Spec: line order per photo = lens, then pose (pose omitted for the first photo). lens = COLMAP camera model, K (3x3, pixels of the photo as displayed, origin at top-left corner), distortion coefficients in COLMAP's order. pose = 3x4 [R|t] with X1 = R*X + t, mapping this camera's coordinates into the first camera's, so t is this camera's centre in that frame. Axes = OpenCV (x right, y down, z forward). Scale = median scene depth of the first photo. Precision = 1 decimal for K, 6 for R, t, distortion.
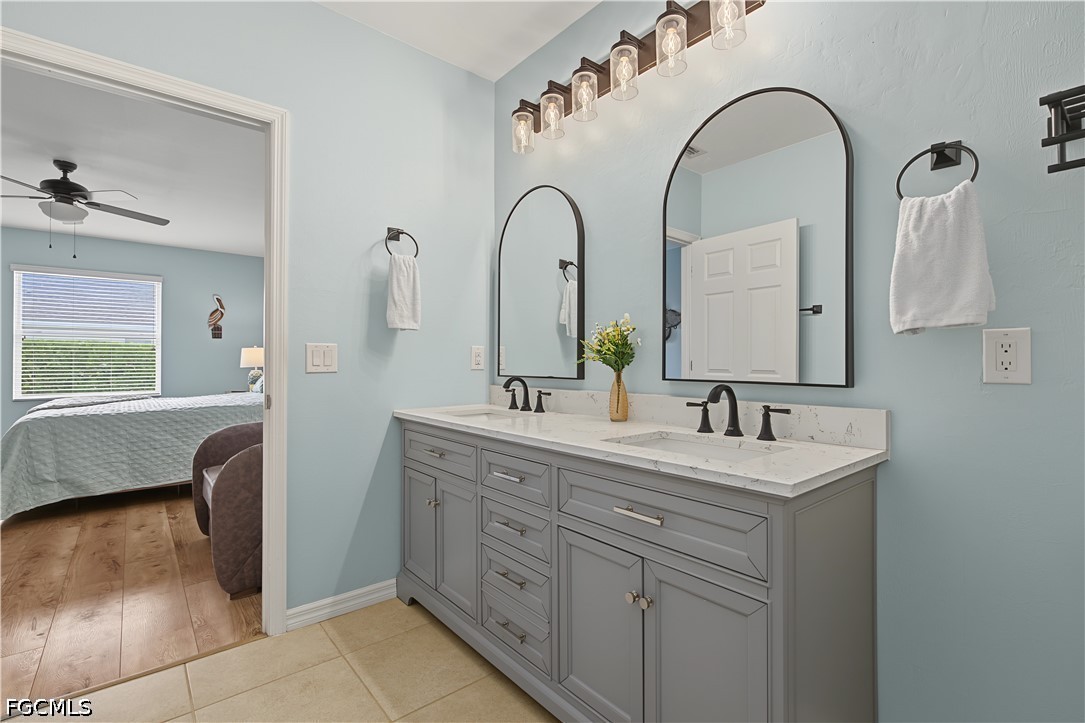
lens RADIAL K [[501.4, 0, 547.8], [0, 501.4, 359.8], [0, 0, 1]] dist [-0.001804, -0.000187]
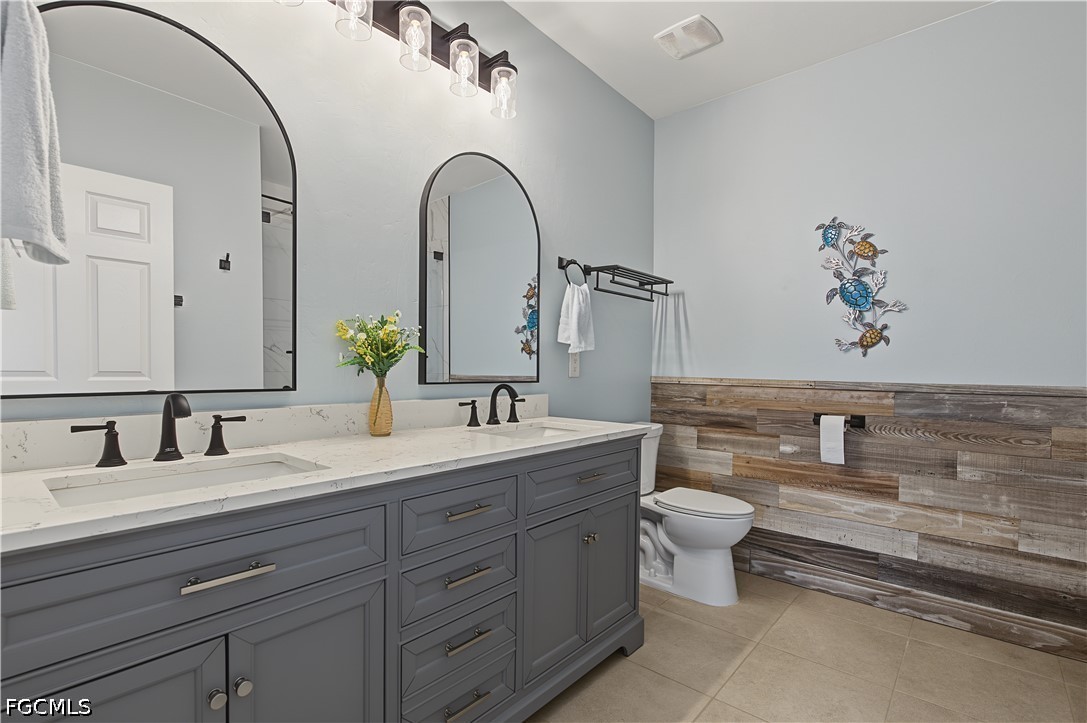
lens RADIAL K [[490.6, 0, 540.0], [0, 490.6, 391.1], [0, 0, 1]] dist [-0.018180, -0.000257]
pose [[-0.151994, -0.047076, 0.987260, -0.812297], [-0.013351, 0.998872, 0.045575, 0.006986], [-0.988291, -0.006254, -0.152451, 0.977072]]
